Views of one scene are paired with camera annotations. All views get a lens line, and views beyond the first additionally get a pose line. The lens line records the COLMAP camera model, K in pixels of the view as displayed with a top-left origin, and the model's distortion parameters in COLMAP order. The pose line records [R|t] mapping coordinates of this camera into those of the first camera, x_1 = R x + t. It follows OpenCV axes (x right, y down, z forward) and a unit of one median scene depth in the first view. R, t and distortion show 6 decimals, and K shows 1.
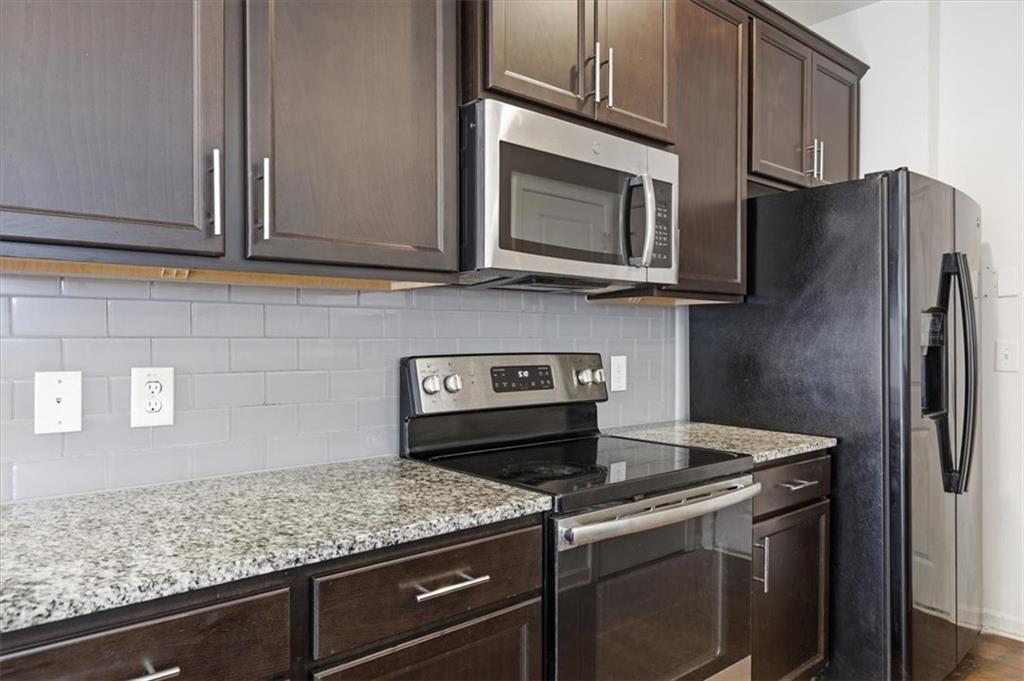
lens RADIAL K [[684.1, 0, 515.6], [0, 684.1, 349.5], [0, 0, 1]] dist [0.002578, -0.005643]
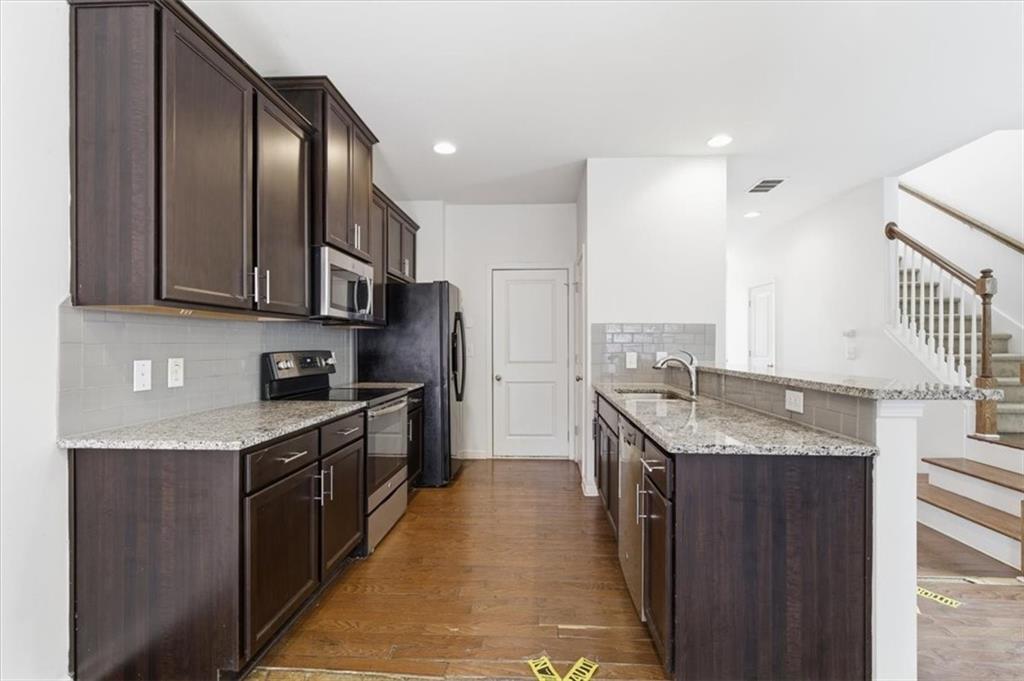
lens RADIAL K [[466.9, 0, 521.0], [0, 466.9, 343.2], [0, 0, 1]] dist [-0.001014, 0.000059]
pose [[0.686401, 0.001084, 0.727223, -0.613781], [0.011002, 0.999869, -0.011875, 0.006612], [-0.727140, 0.016152, 0.686299, -0.512104]]
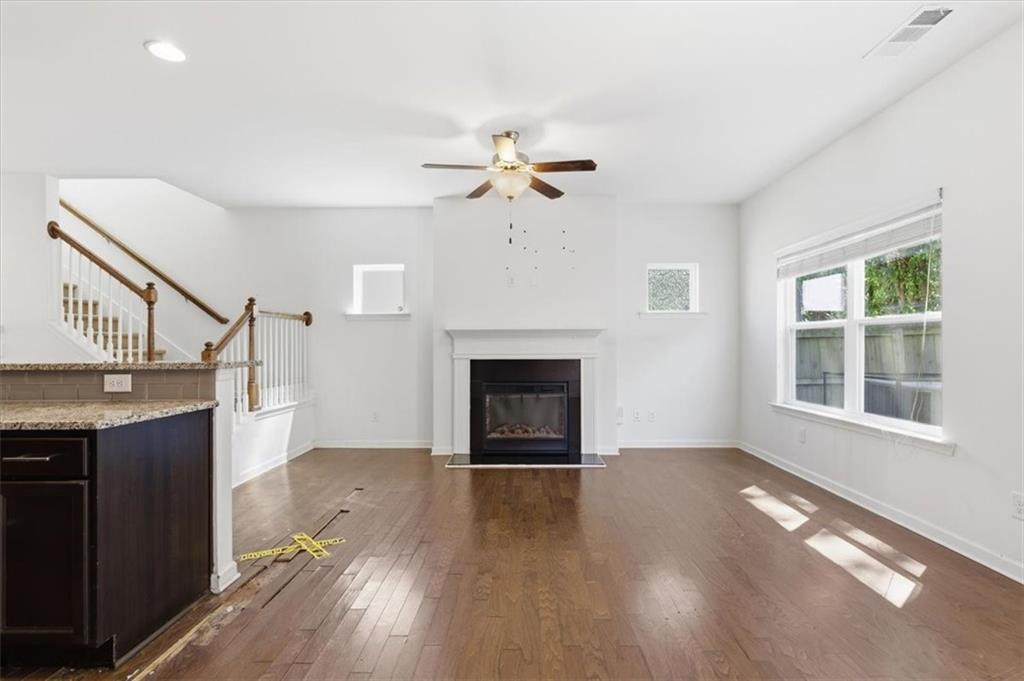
lens RADIAL K [[469.5, 0, 515.3], [0, 469.5, 344.3], [0, 0, 1]] dist [-0.000354, 0.001090]
pose [[-0.752019, 0.004503, 0.659126, -0.969703], [0.013658, 0.999868, 0.008752, 0.031318], [-0.659000, 0.015584, -0.751981, -0.048155]]
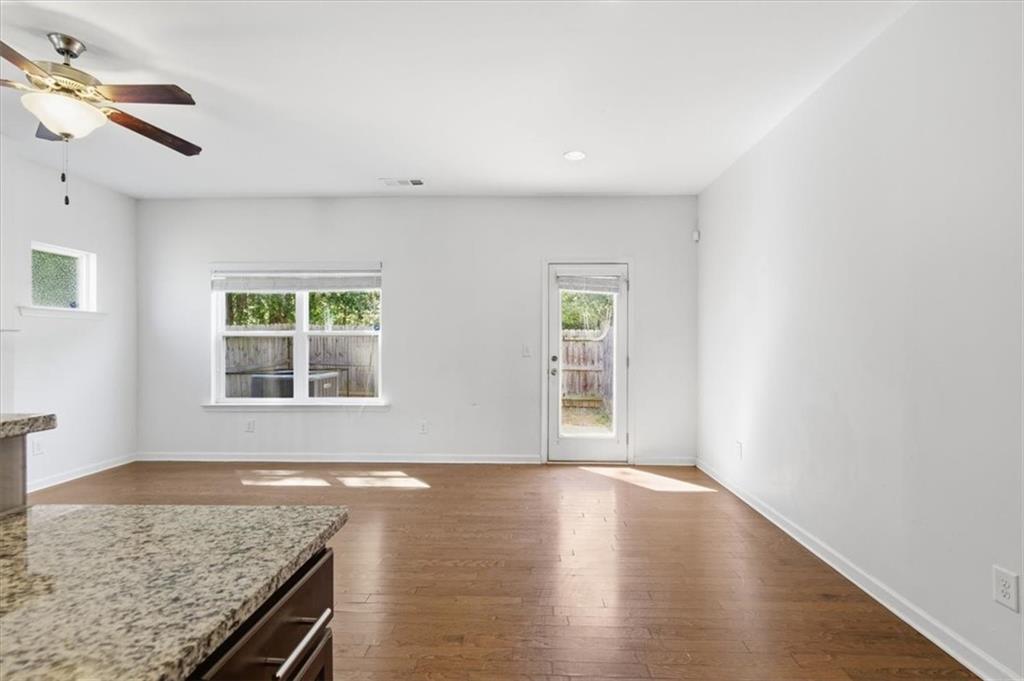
lens RADIAL K [[469.5, 0, 513.0], [0, 469.5, 341.7], [0, 0, 1]] dist [-0.000354, 0.001090]
pose [[-0.679057, -0.001951, -0.734083, 0.312082], [-0.010768, 0.999915, 0.007304, -0.009176], [0.734006, 0.012864, -0.679021, 0.254047]]
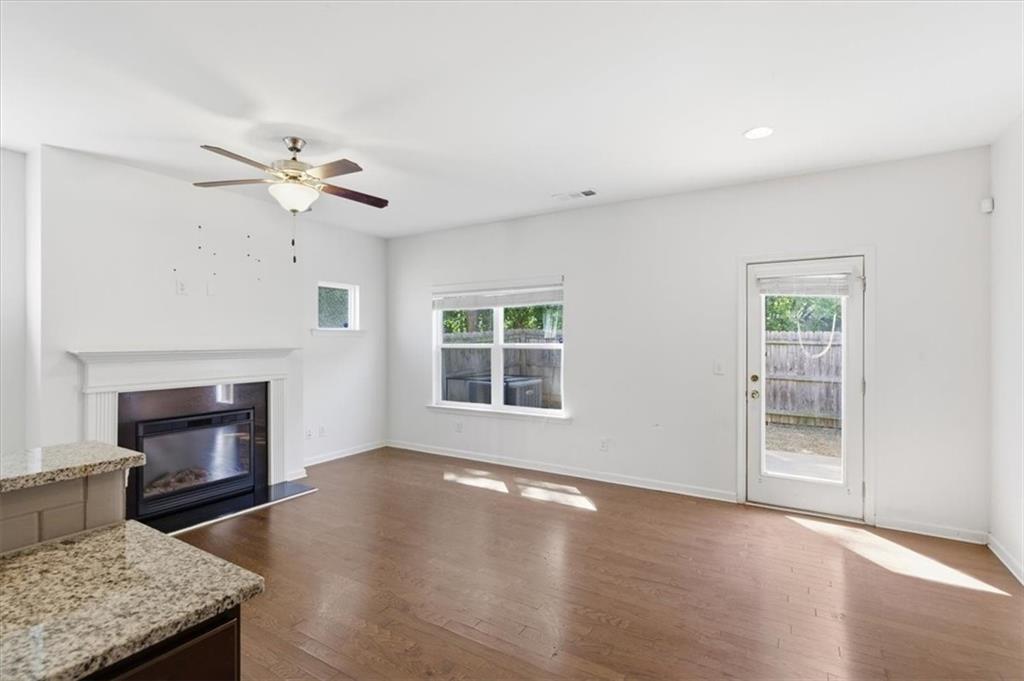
lens RADIAL K [[469.5, 0, 511.8], [0, 469.5, 338.6], [0, 0, 1]] dist [-0.000354, 0.001090]
pose [[-0.953372, 0.002443, -0.301787, -0.011461], [-0.000894, 0.999940, 0.010918, -0.094224], [0.301795, 0.010679, -0.953313, 0.357789]]
